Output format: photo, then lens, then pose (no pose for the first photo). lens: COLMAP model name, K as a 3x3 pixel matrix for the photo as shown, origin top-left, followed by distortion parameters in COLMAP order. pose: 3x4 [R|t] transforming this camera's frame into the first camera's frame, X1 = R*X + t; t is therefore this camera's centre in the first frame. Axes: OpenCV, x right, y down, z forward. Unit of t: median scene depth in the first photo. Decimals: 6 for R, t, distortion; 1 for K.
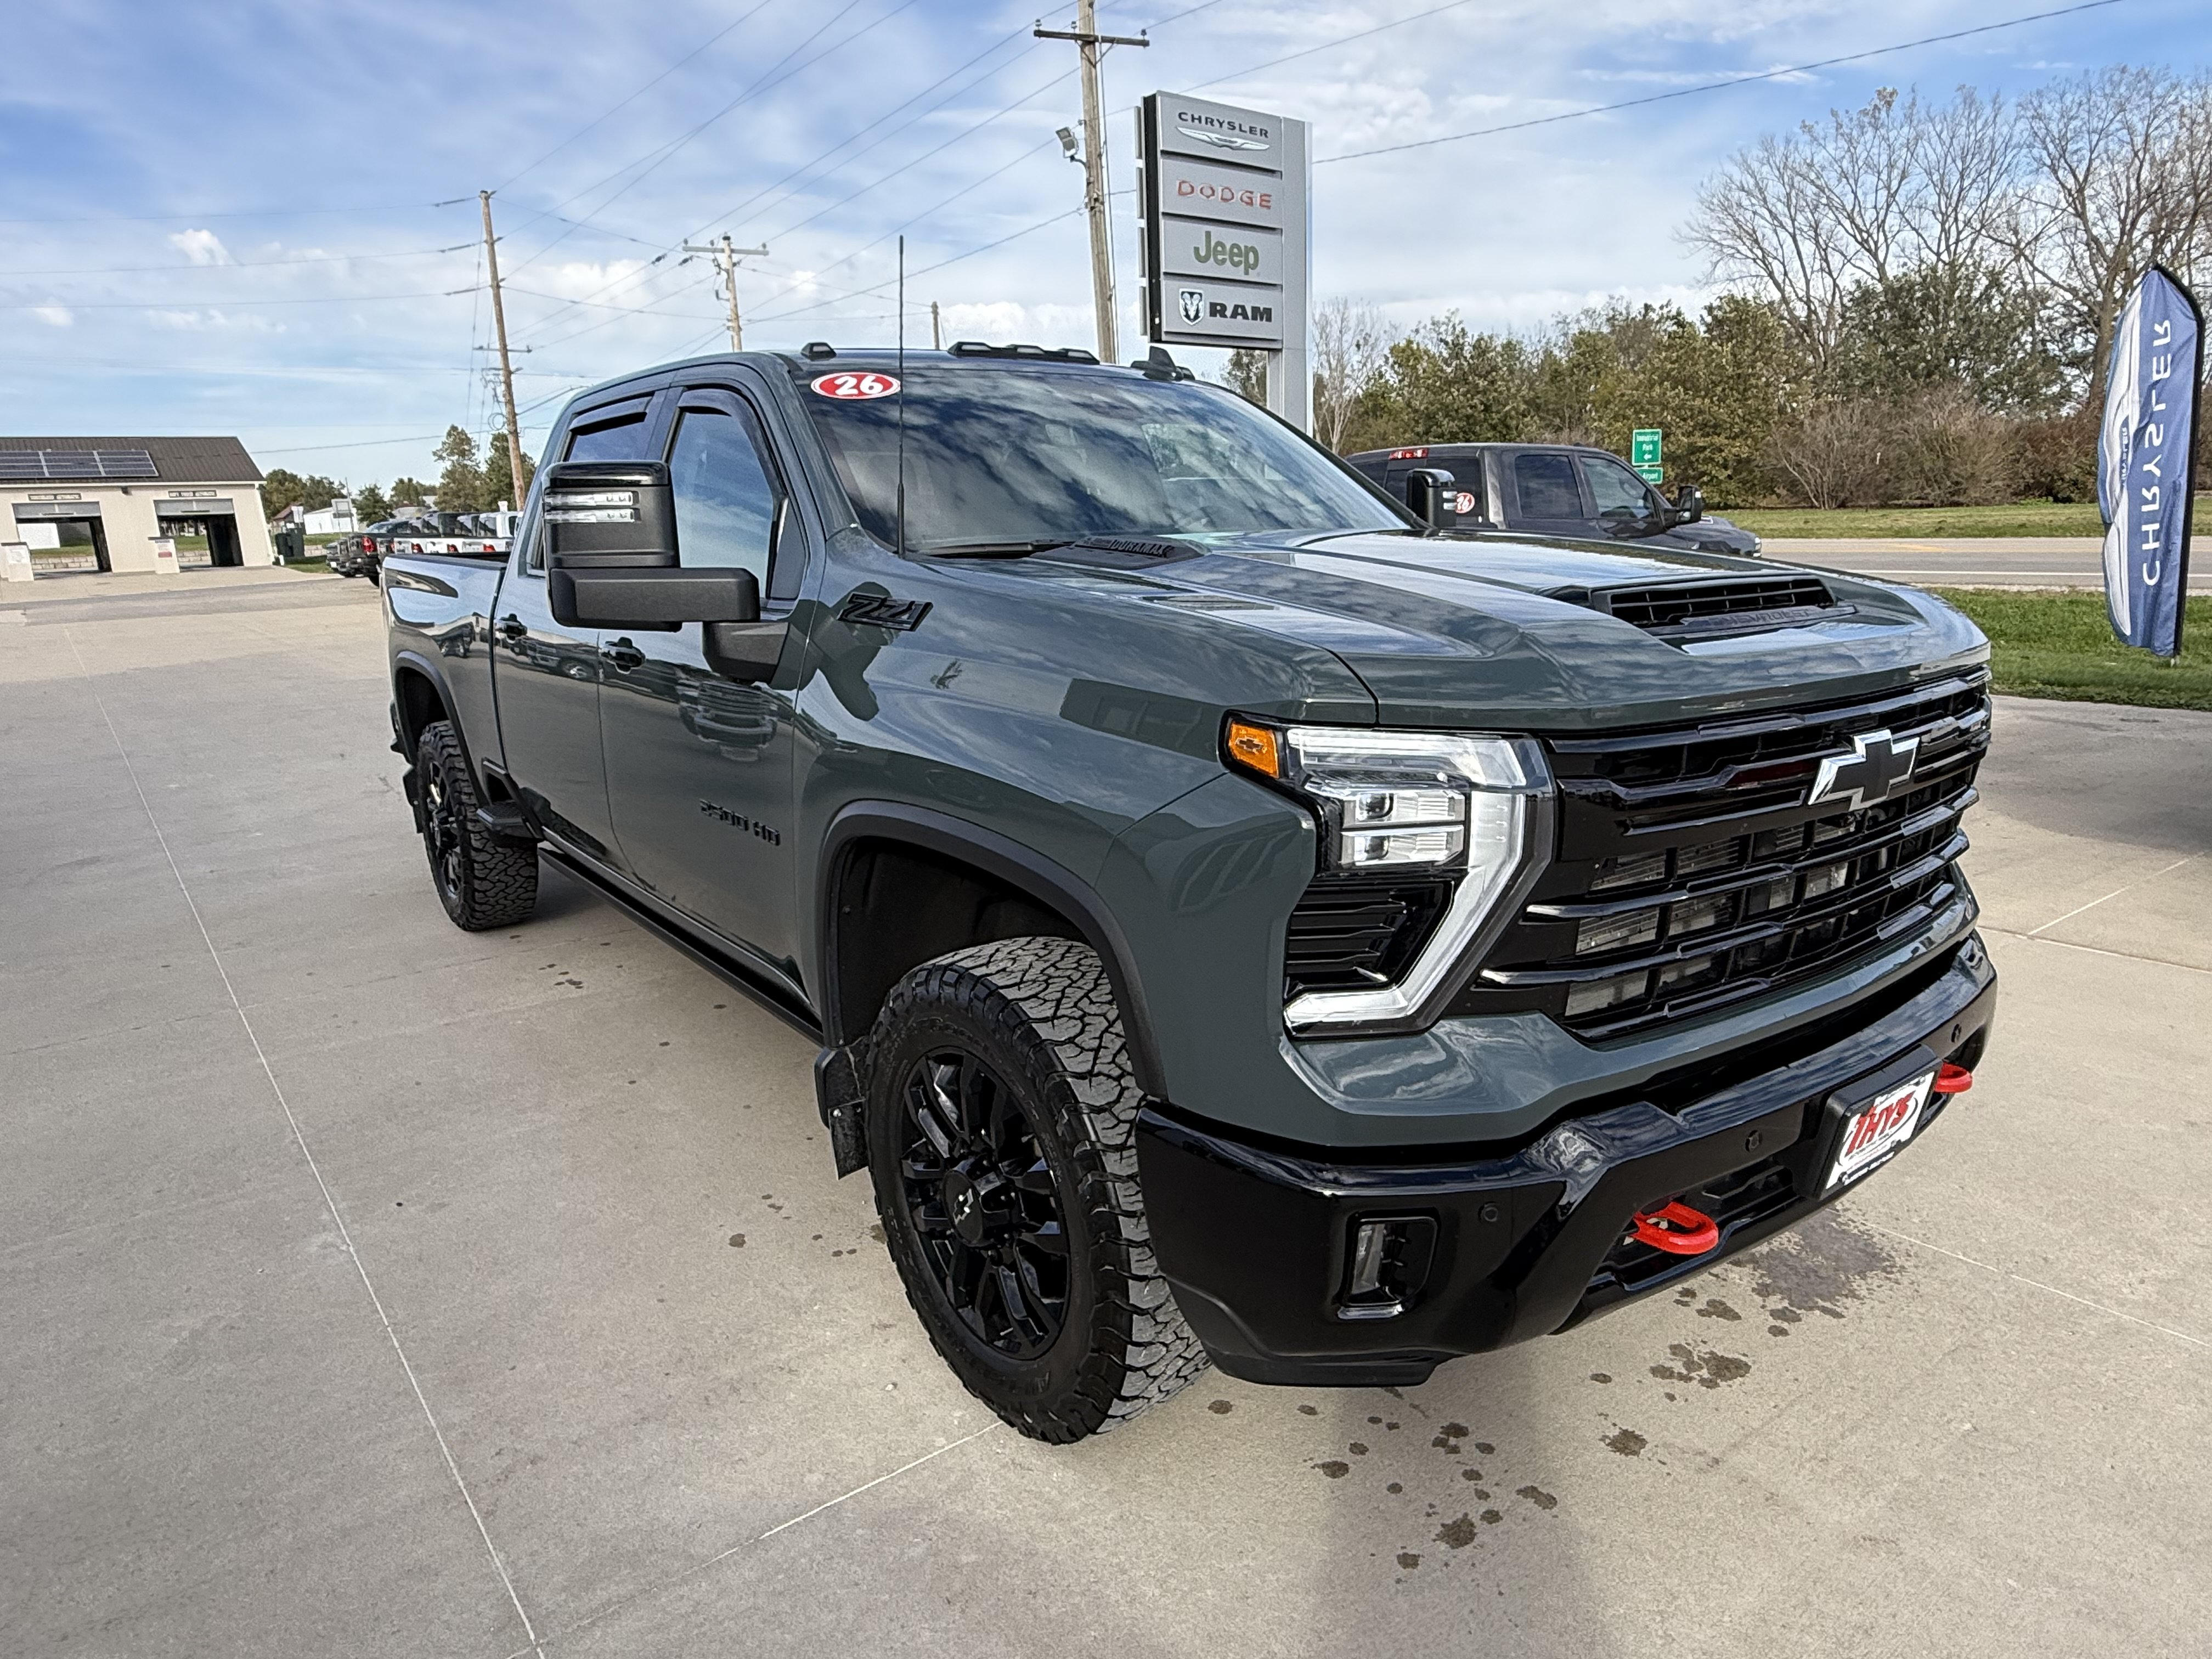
lens RADIAL K [[1380.5, 0, 1102.5], [0, 1380.5, 832.2], [0, 0, 1]] dist [0.000639, 0.001752]
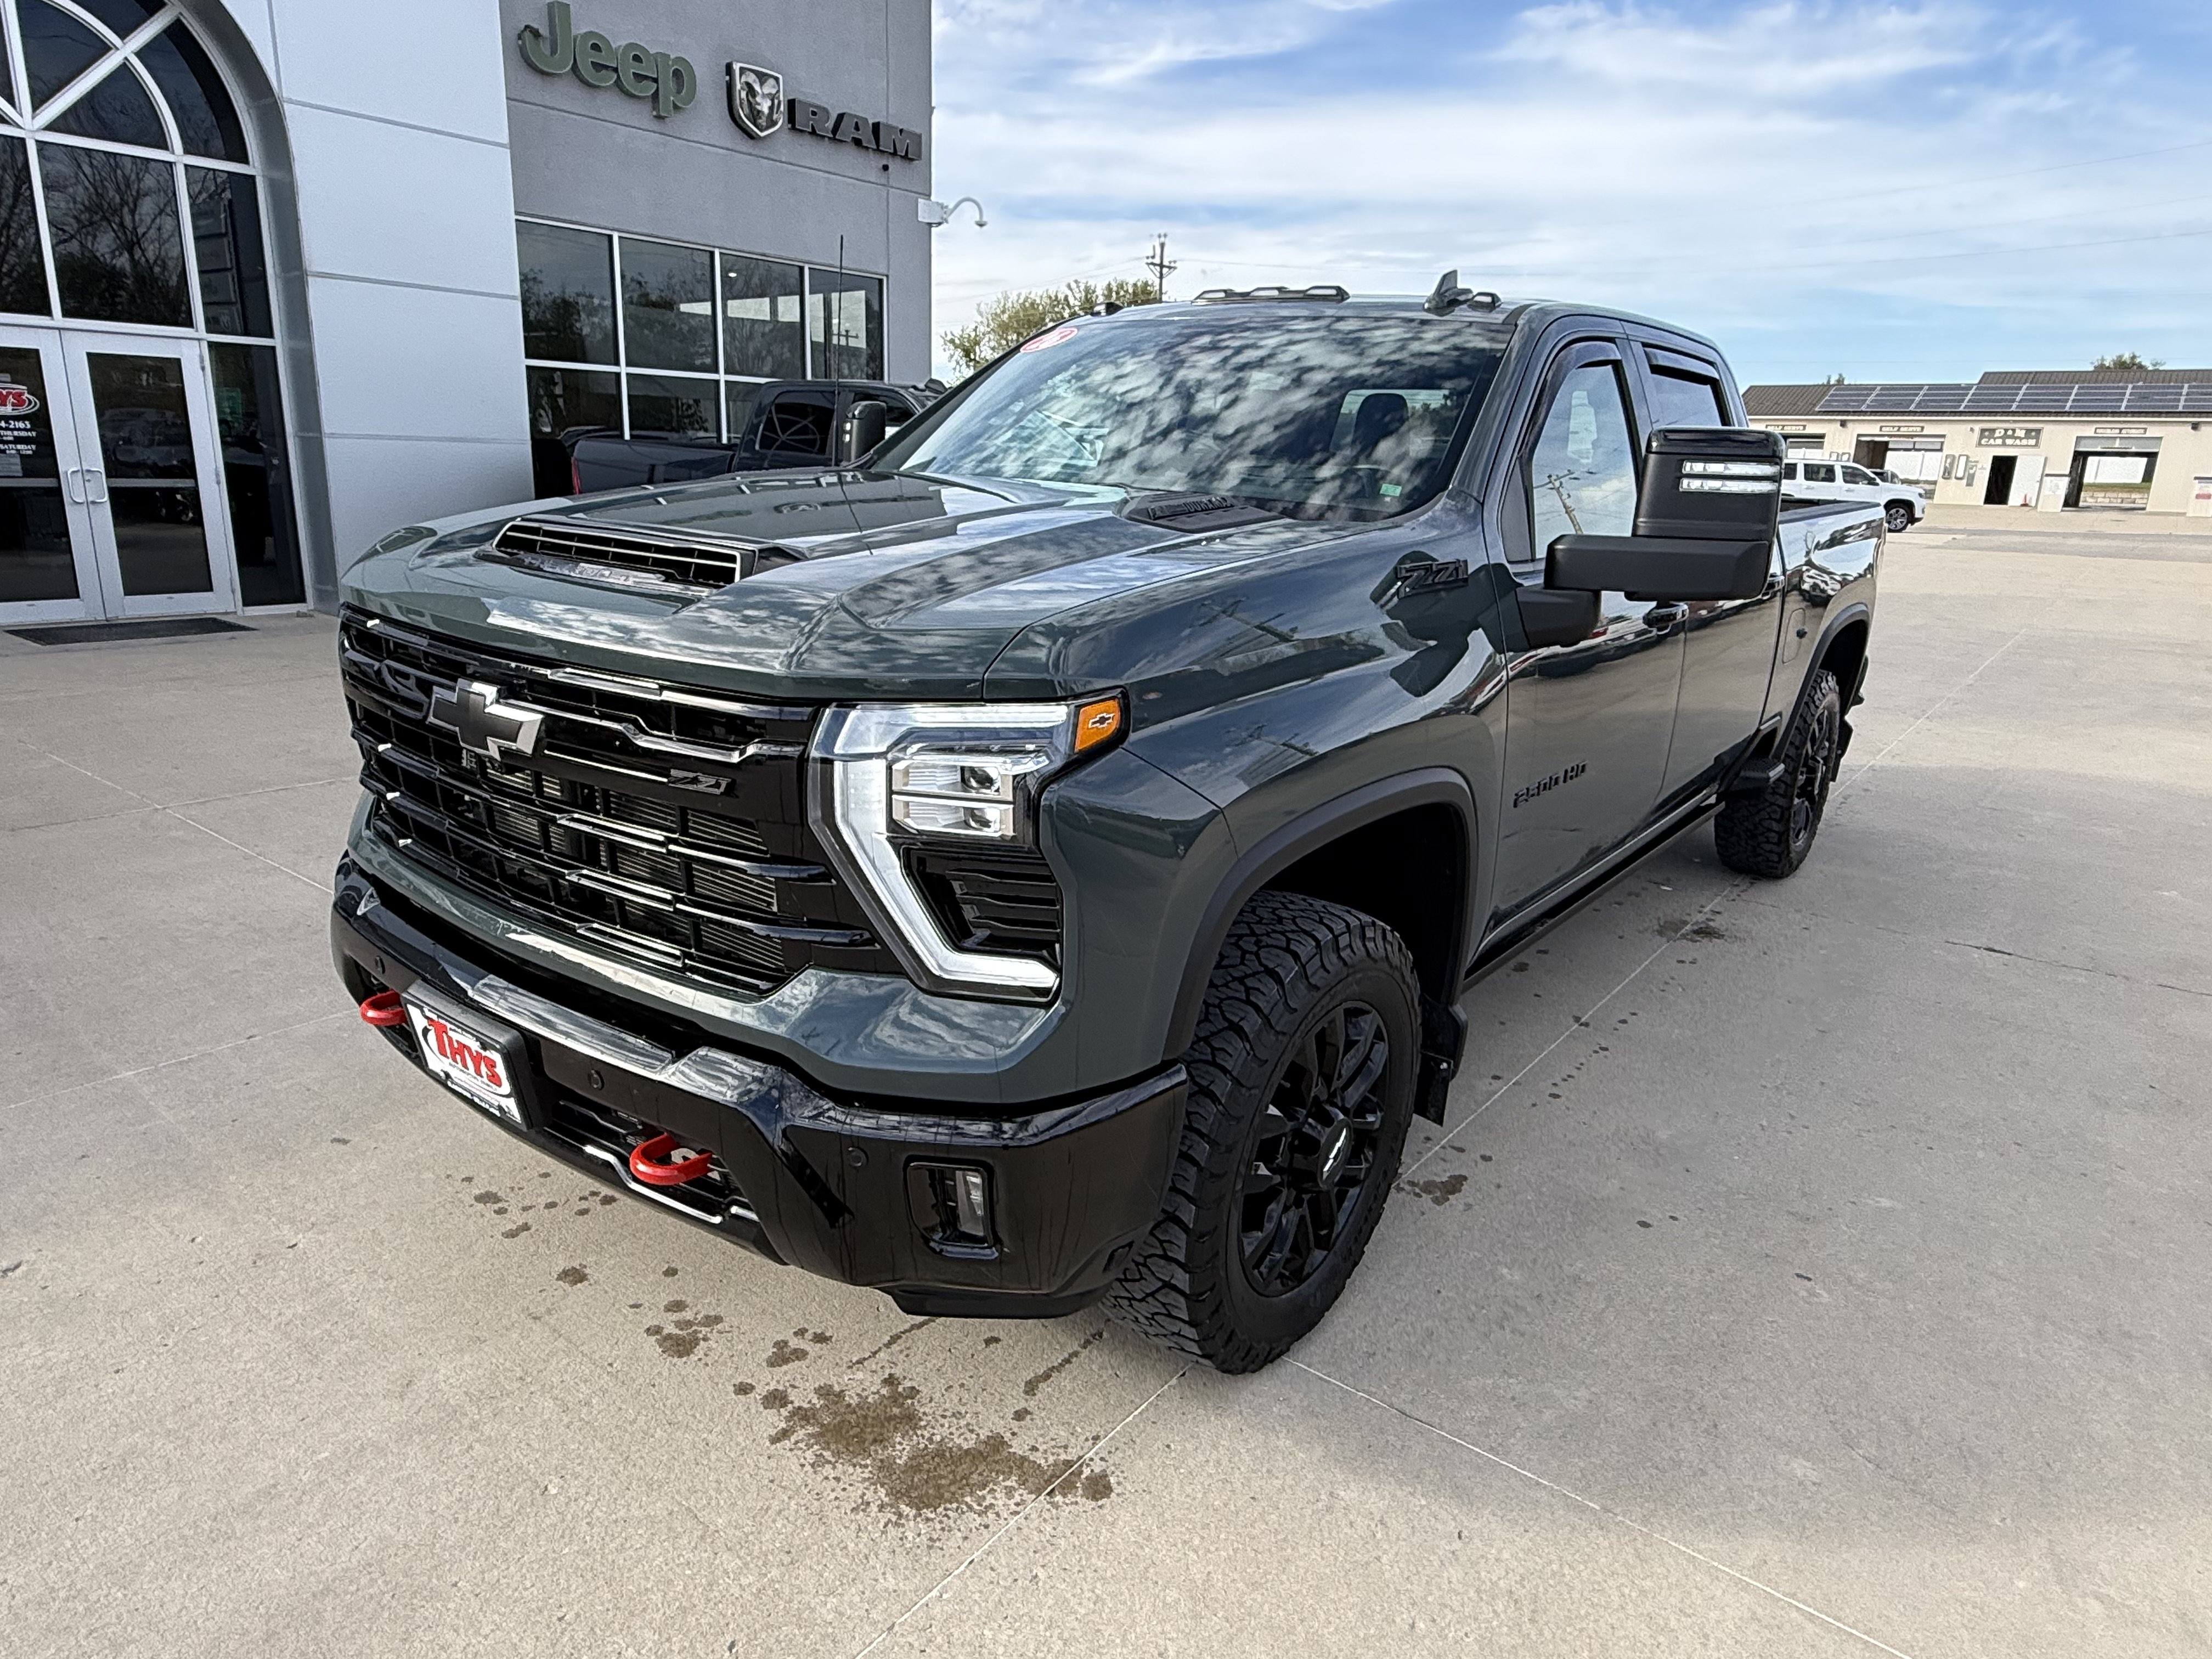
lens RADIAL K [[1380.5, 0, 1088.1], [0, 1380.5, 838.1], [0, 0, 1]] dist [0.000639, 0.001752]
pose [[0.251348, 0.301991, -0.919579, 0.092596], [-0.257146, 0.936771, 0.237352, -0.018136], [0.933113, 0.176808, 0.313111, 0.063114]]
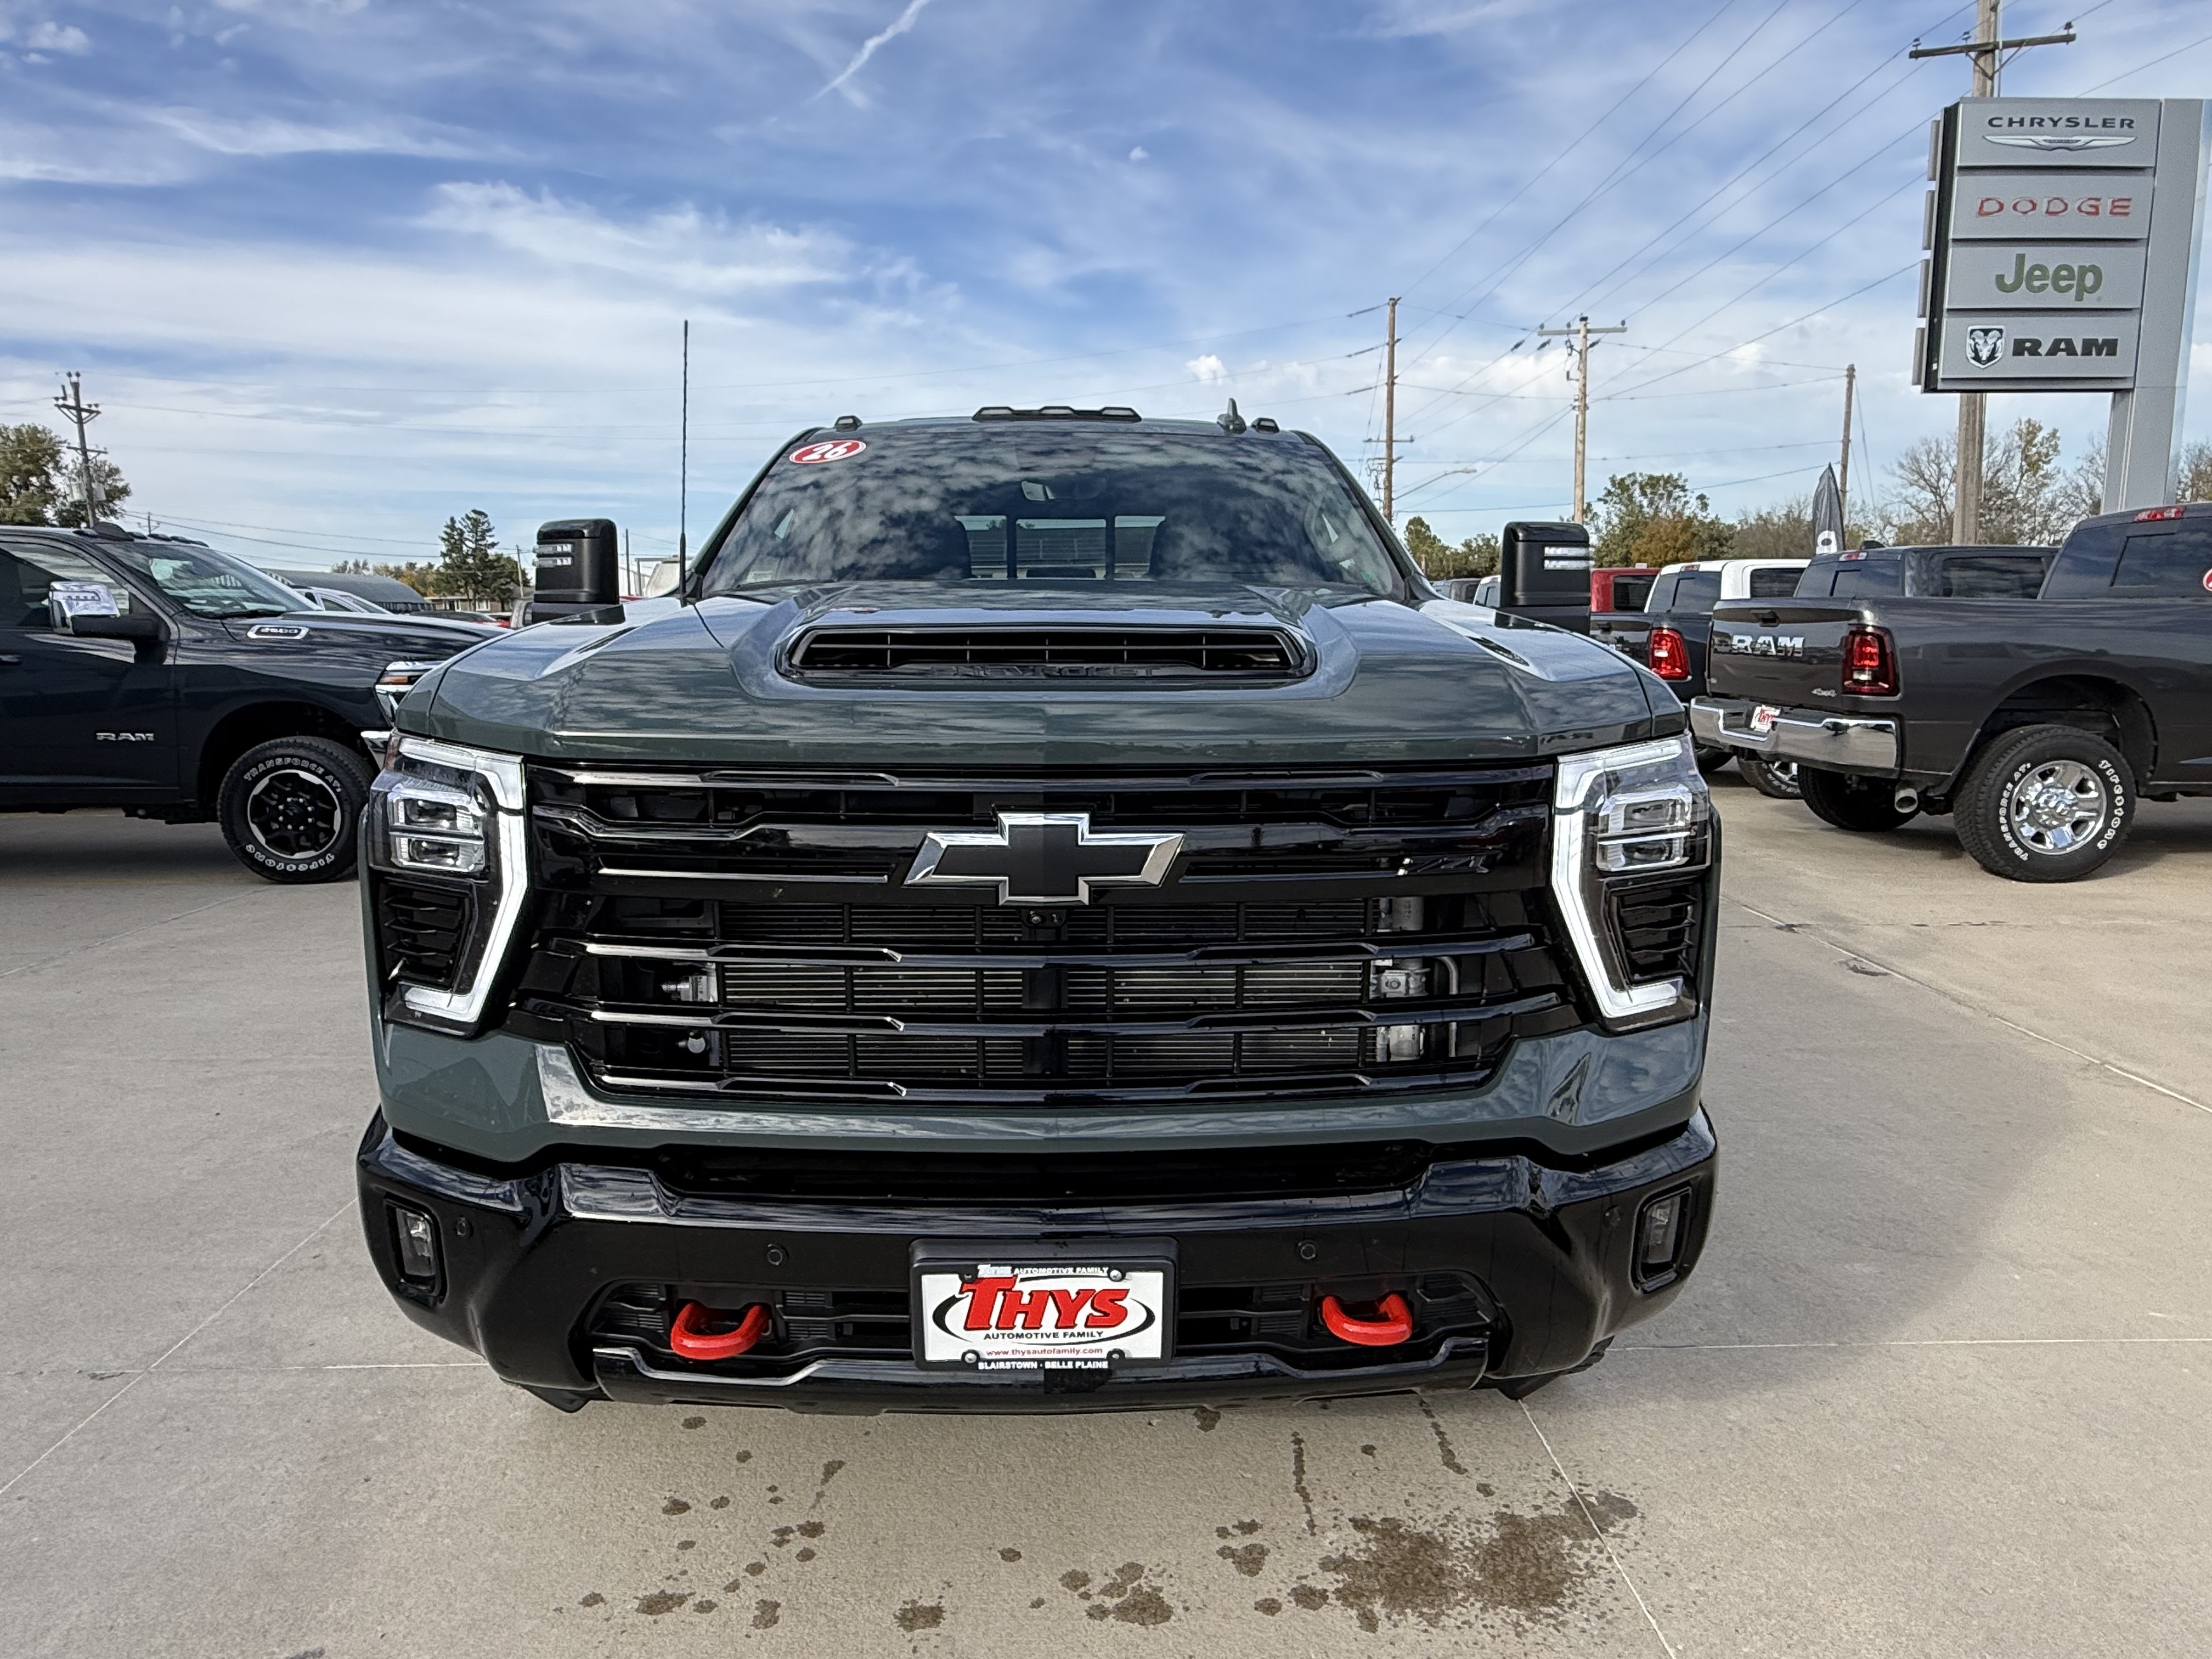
lens RADIAL K [[1380.5, 0, 1101.6], [0, 1380.5, 830.8], [0, 0, 1]] dist [0.000639, 0.001752]
pose [[0.811091, 0.112625, -0.573974, 0.058938], [-0.145069, 0.989362, -0.010867, -0.003246], [0.566644, 0.092080, 0.818801, 0.020279]]
